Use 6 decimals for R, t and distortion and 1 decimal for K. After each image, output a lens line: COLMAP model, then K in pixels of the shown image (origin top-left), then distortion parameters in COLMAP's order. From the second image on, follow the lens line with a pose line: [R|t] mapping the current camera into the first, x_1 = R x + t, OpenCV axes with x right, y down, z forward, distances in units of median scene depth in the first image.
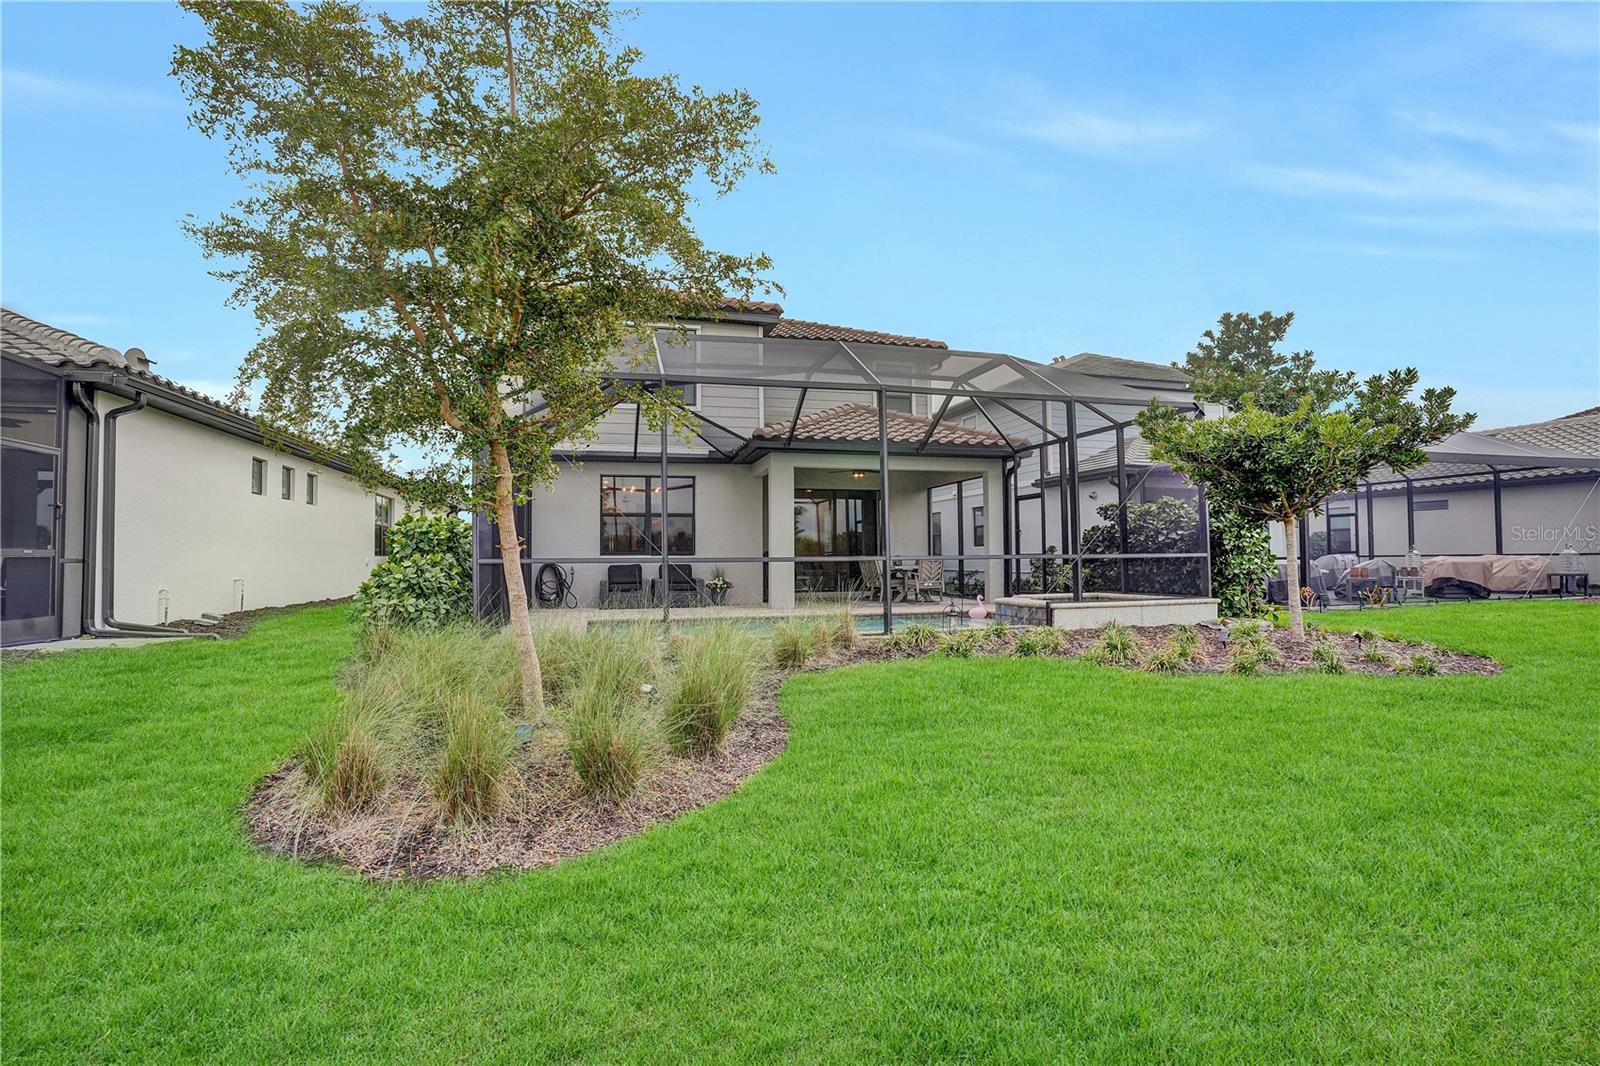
lens RADIAL K [[771.4, 0, 800.0], [0, 771.4, 533.0], [0, 0, 1]] dist [-0.085272, 0.052136]
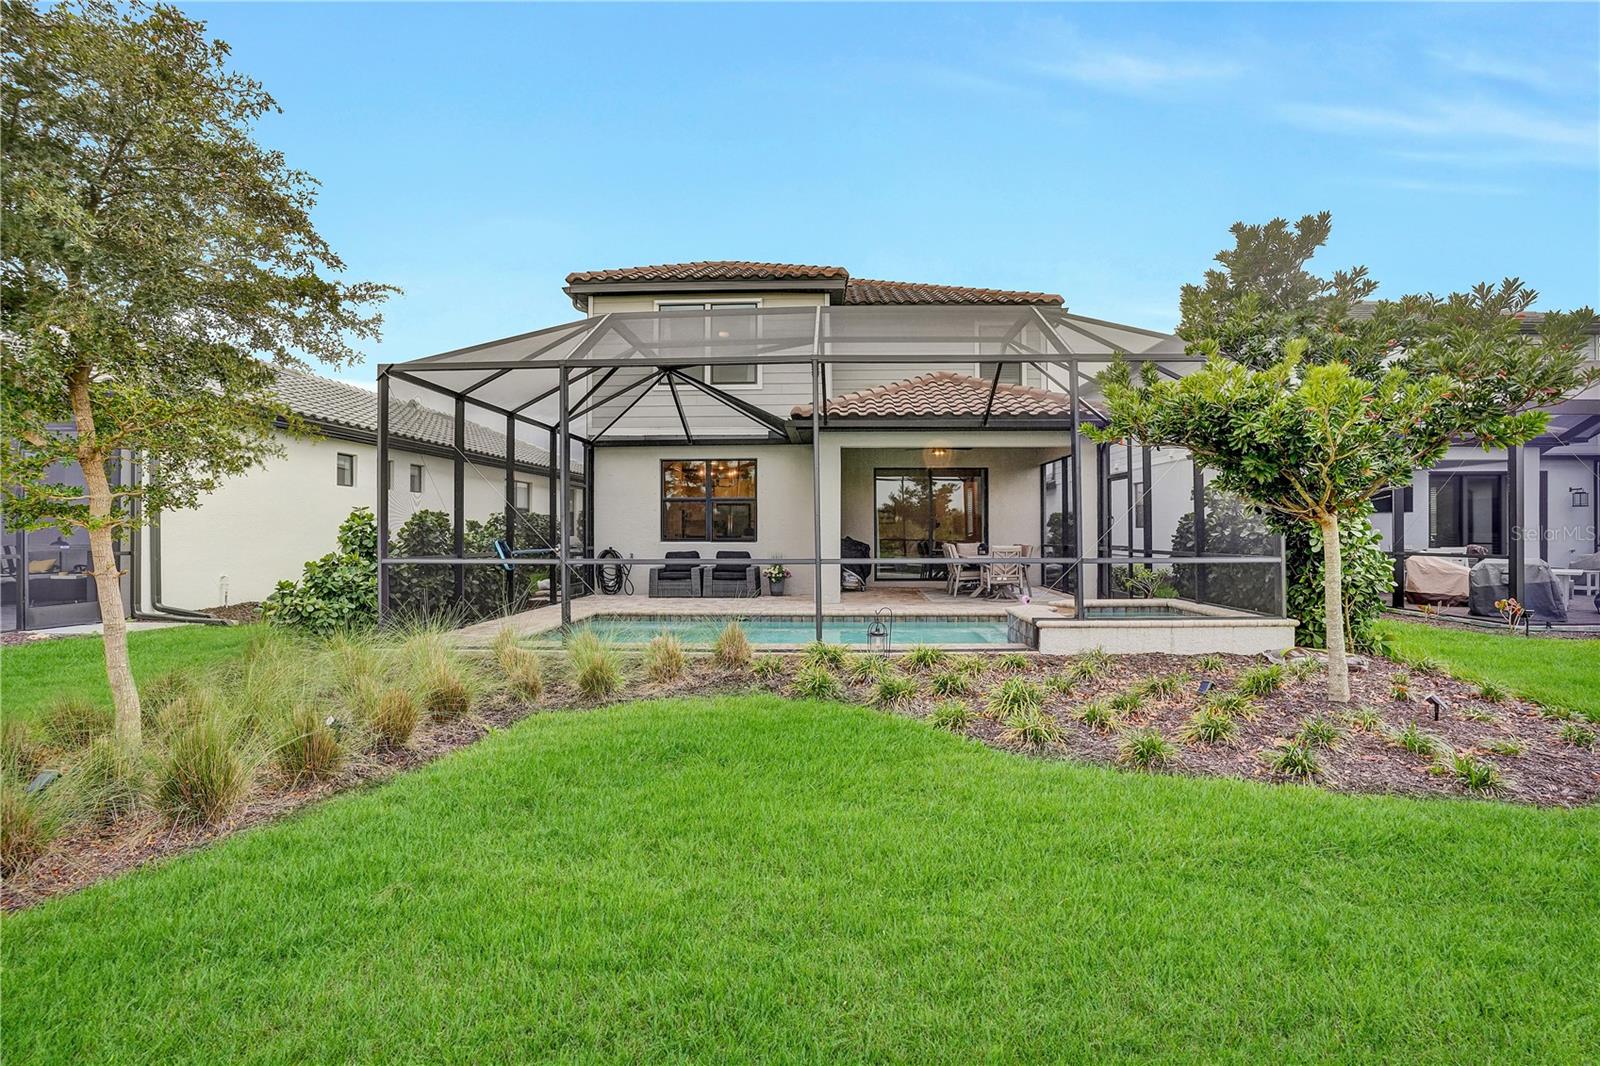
lens RADIAL K [[771.4, 0, 800.0], [0, 771.4, 533.0], [0, 0, 1]] dist [-0.085272, 0.052136]
pose [[0.960729, 0.005773, -0.277428, 0.195357], [0.004224, 0.999364, 0.035422, -0.017044], [0.277456, -0.035203, 0.960093, 0.110659]]
